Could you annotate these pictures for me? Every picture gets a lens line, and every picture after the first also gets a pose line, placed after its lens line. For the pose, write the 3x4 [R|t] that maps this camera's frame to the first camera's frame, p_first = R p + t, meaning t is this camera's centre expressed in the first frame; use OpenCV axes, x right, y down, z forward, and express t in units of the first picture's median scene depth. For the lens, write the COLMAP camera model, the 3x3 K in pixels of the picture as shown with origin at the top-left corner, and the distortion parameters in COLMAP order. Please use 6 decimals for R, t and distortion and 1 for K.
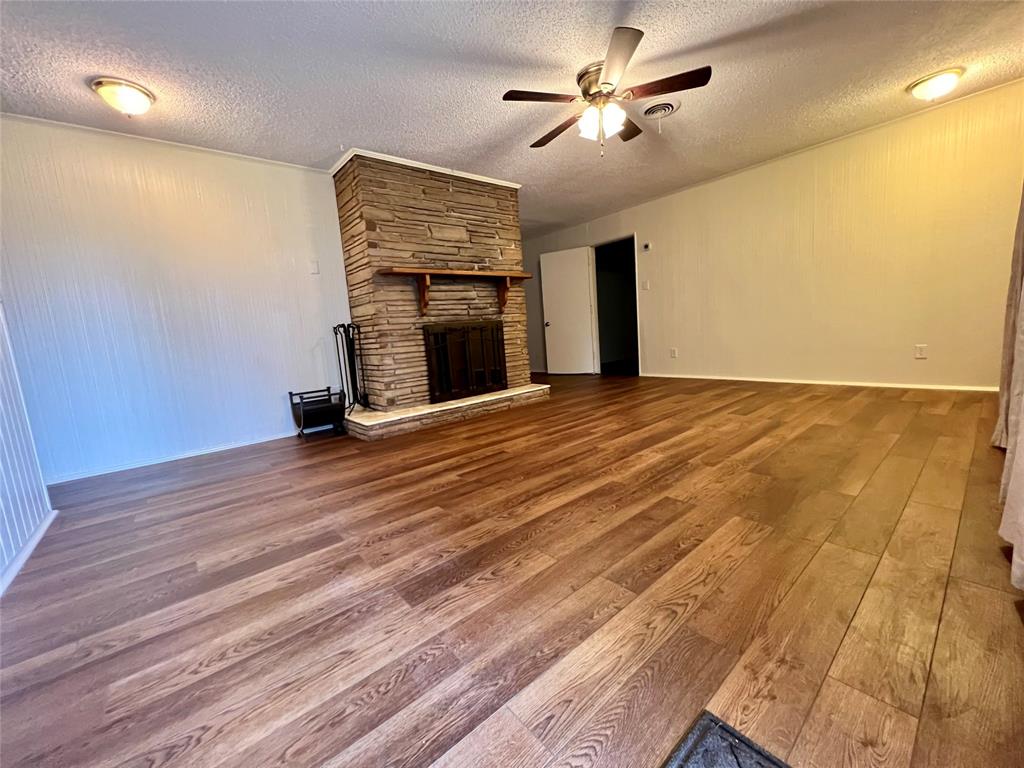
lens RADIAL K [[411.9, 0, 512.0], [0, 411.9, 384.0], [0, 0, 1]] dist [-0.002988, 0.000147]
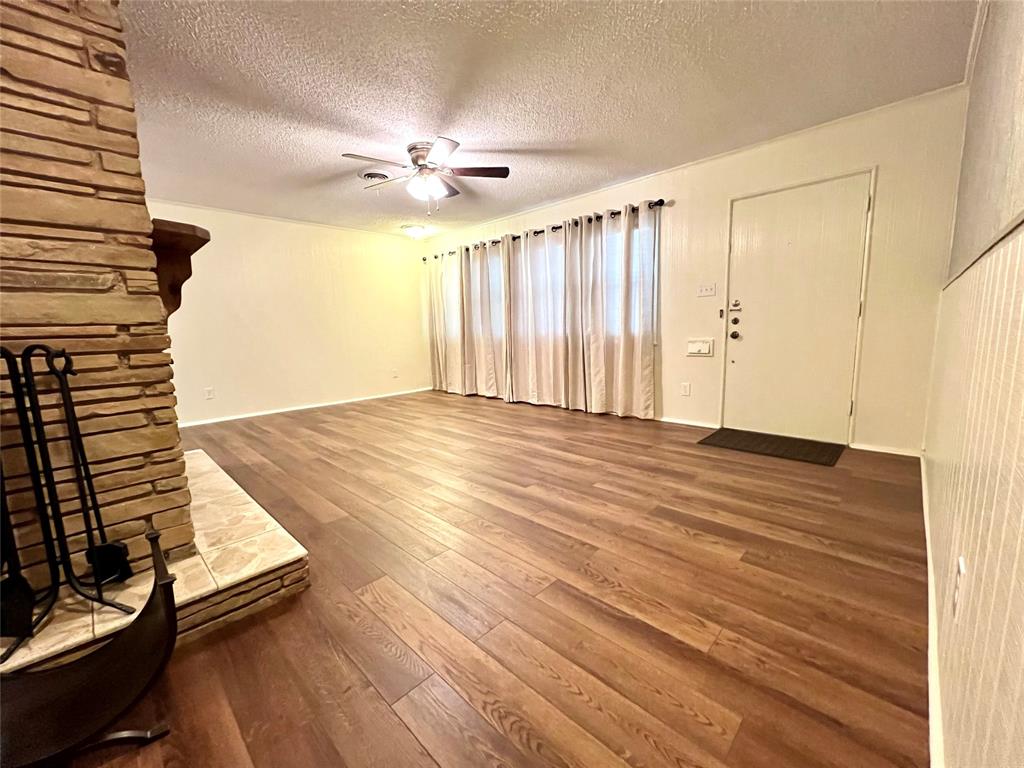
lens RADIAL K [[411.9, 0, 512.0], [0, 411.9, 384.0], [0, 0, 1]] dist [-0.002988, 0.000147]
pose [[-0.106204, -0.054337, 0.992859, -1.459027], [0.167699, 0.983224, 0.071748, -0.156233], [-0.980101, 0.174122, -0.095310, 1.344413]]
